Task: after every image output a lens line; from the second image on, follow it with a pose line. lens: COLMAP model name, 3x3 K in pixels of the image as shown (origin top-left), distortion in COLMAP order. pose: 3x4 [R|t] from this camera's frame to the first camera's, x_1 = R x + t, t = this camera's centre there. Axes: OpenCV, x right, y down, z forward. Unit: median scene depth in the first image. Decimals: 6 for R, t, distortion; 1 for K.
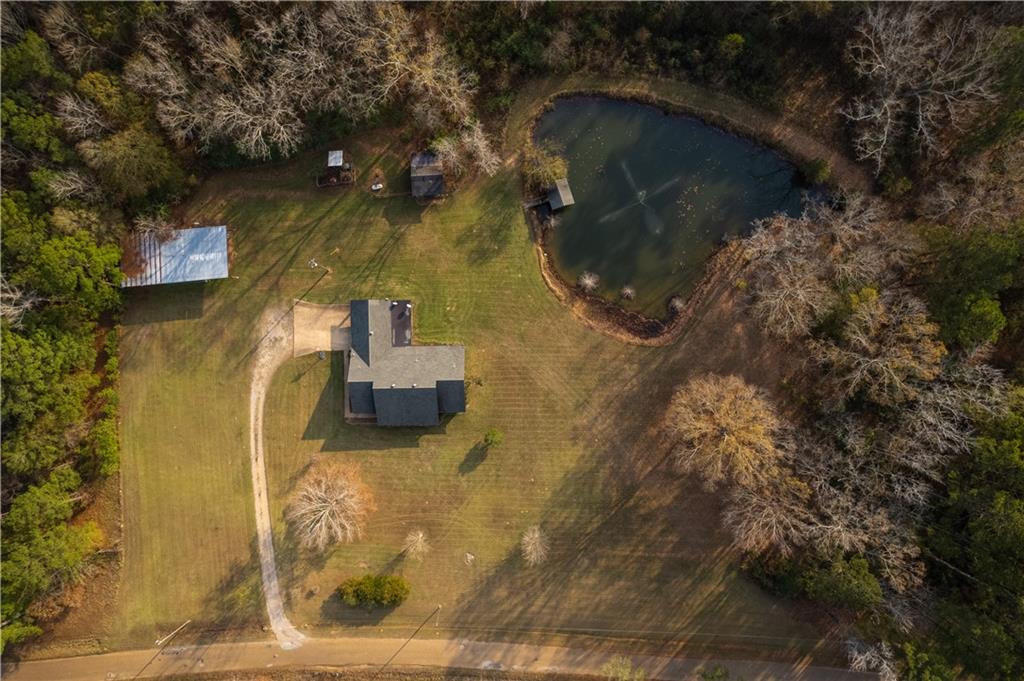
lens RADIAL K [[647.9, 0, 516.2], [0, 647.9, 344.7], [0, 0, 1]] dist [-0.045409, 0.002680]
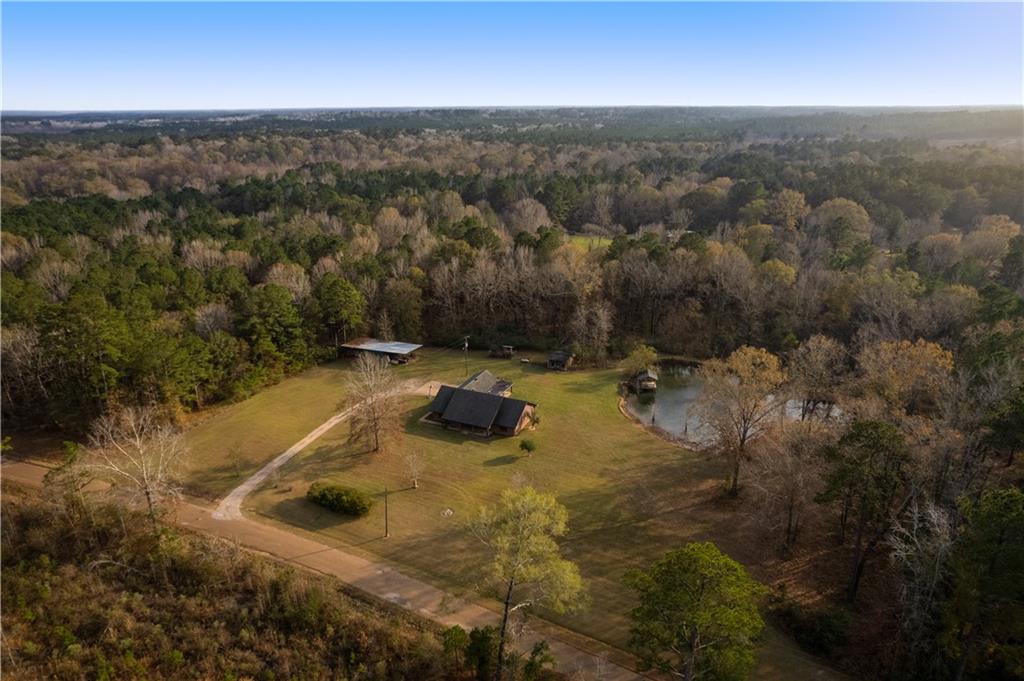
lens RADIAL K [[647.9, 0, 516.2], [0, 647.9, 344.7], [0, 0, 1]] dist [-0.045409, 0.002680]
pose [[0.905969, 0.135463, -0.401086, 0.340739], [-0.423263, 0.308327, -0.851929, 0.980149], [0.008260, 0.941586, 0.336671, 0.479355]]
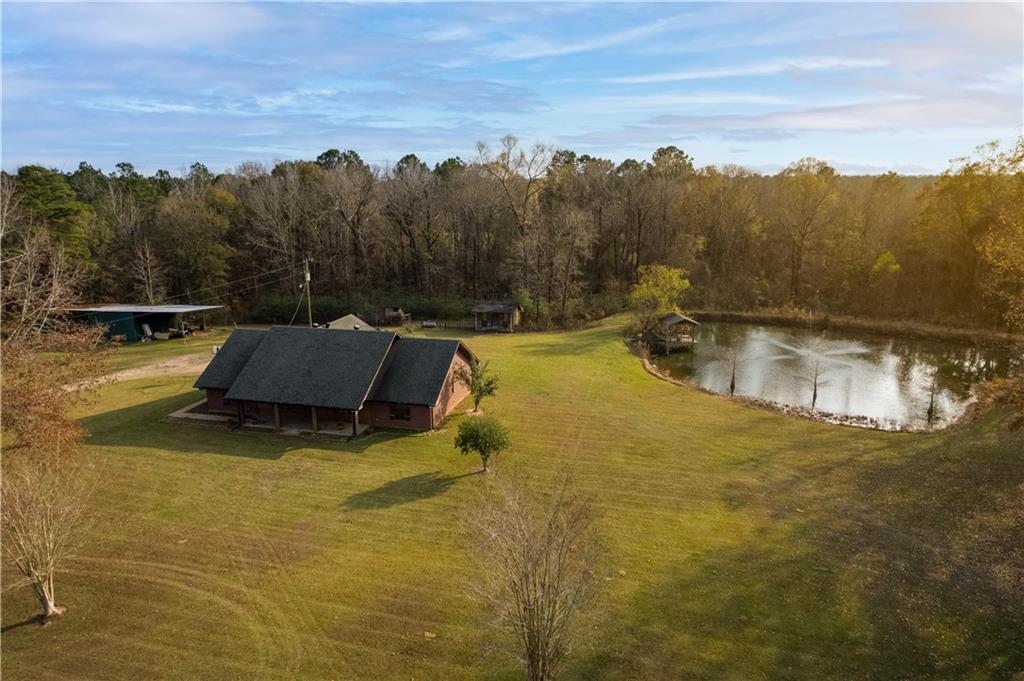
lens RADIAL K [[647.9, 0, 516.2], [0, 647.9, 344.7], [0, 0, 1]] dist [-0.045409, 0.002680]
pose [[0.971362, 0.046636, -0.232981, 0.059042], [-0.237532, 0.214492, -0.947403, 0.447260], [0.005790, 0.975612, 0.219426, 0.857191]]
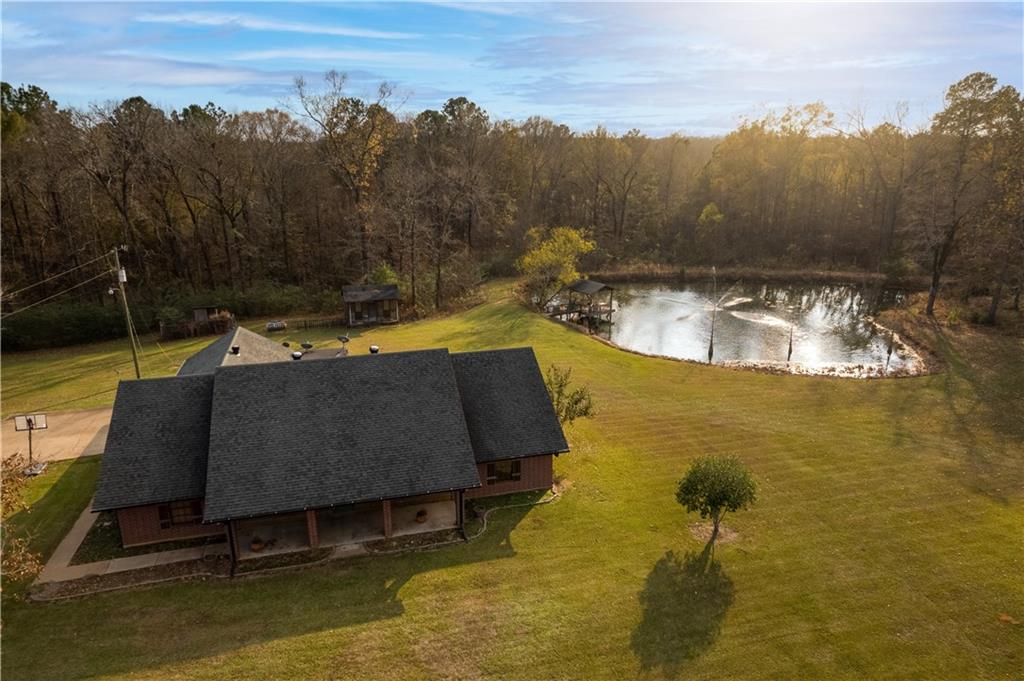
lens RADIAL K [[647.9, 0, 516.2], [0, 647.9, 344.7], [0, 0, 1]] dist [-0.045409, 0.002680]
pose [[0.964535, -0.084681, 0.250002, -0.157410], [0.263625, 0.261755, -0.928432, 0.322863], [0.013181, 0.961412, 0.274796, 0.865678]]
